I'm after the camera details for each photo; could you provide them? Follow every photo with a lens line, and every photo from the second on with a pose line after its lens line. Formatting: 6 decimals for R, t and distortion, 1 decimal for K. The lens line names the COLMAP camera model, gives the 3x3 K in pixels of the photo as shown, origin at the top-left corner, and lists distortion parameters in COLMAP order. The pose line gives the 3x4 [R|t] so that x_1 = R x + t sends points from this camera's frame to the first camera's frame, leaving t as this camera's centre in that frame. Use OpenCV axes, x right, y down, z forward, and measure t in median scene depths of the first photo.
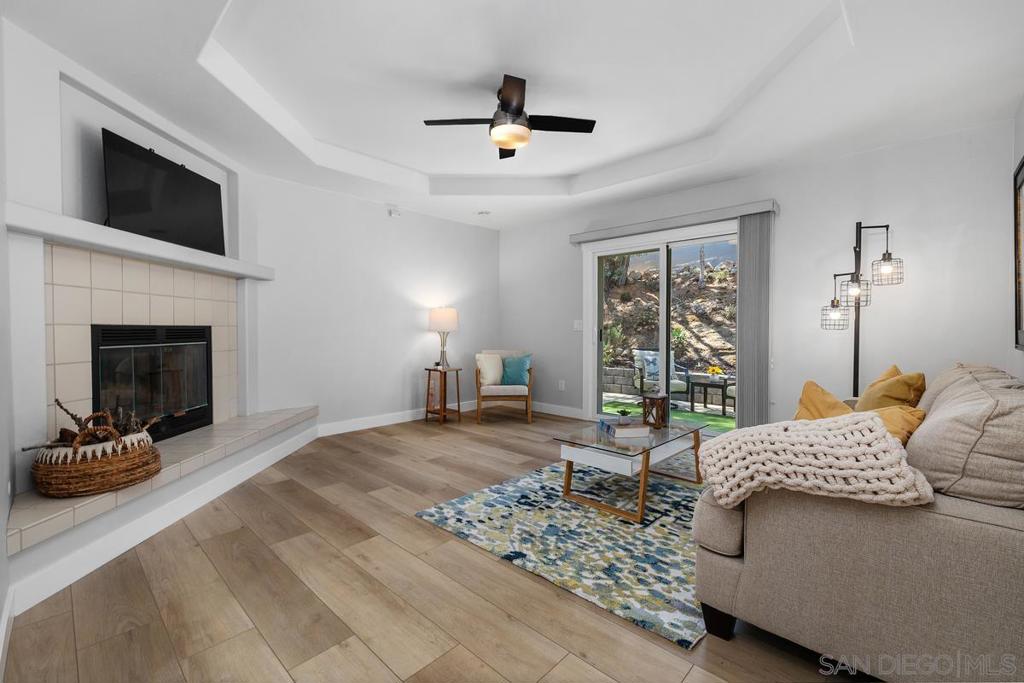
lens RADIAL K [[435.9, 0, 512.0], [0, 435.9, 341.5], [0, 0, 1]] dist [0.000640, 0.000041]
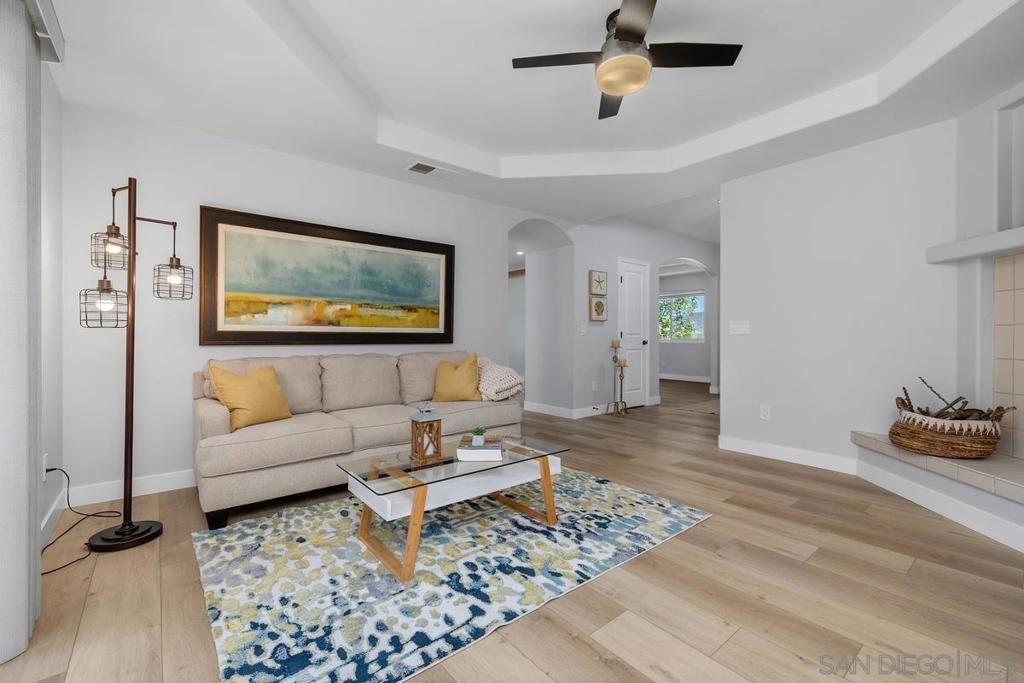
lens RADIAL K [[435.9, 0, 512.0], [0, 435.9, 341.5], [0, 0, 1]] dist [0.000640, 0.000041]
pose [[-0.992363, -0.000574, 0.123348, 0.100993], [0.003922, 0.999337, 0.036204, -0.033648], [-0.123287, 0.036412, -0.991703, 1.891266]]
